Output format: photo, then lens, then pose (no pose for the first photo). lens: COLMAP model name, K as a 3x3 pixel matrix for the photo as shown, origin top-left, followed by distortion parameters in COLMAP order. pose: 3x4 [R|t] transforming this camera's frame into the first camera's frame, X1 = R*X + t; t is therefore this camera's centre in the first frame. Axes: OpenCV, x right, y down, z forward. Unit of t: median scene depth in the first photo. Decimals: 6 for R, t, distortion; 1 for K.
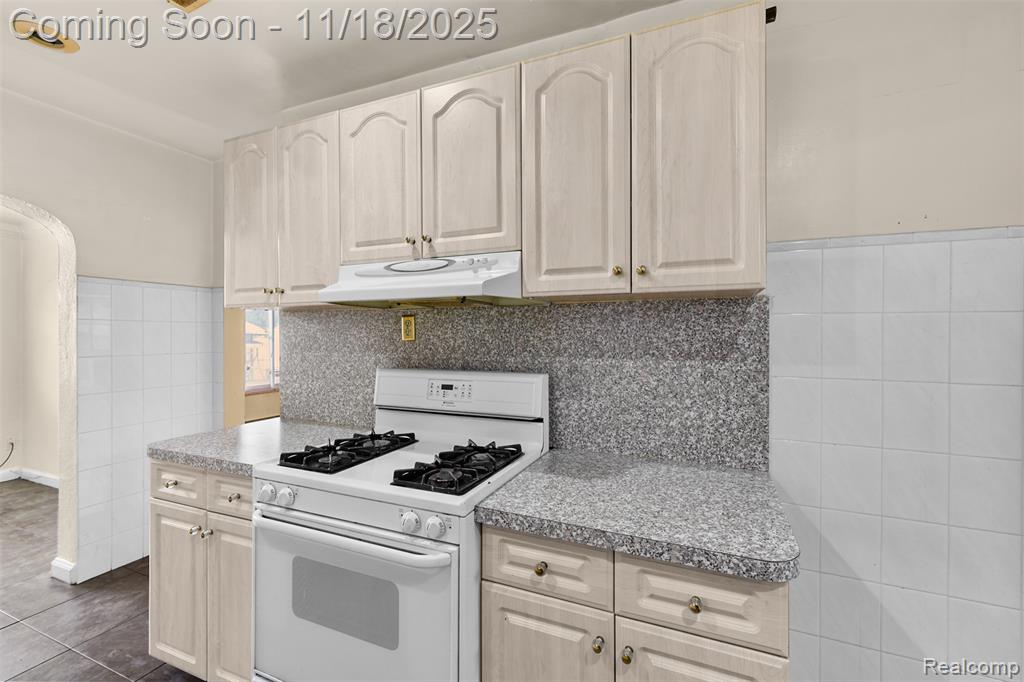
lens RADIAL K [[446.0, 0, 514.7], [0, 446.0, 334.9], [0, 0, 1]] dist [0.006938, -0.000951]
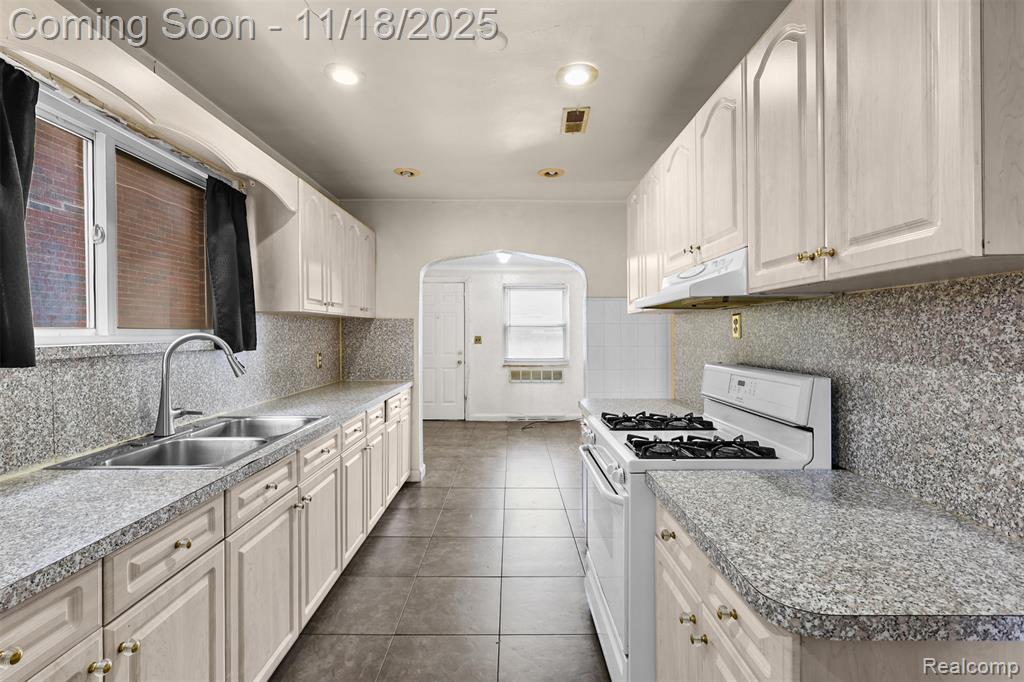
lens RADIAL K [[446.0, 0, 516.3], [0, 446.0, 334.3], [0, 0, 1]] dist [0.006938, -0.000951]
pose [[0.408849, 0.001612, -0.912600, 0.649224], [-0.000500, 0.999999, 0.001542, 0.003143], [0.912602, -0.000174, 0.408850, 0.120390]]
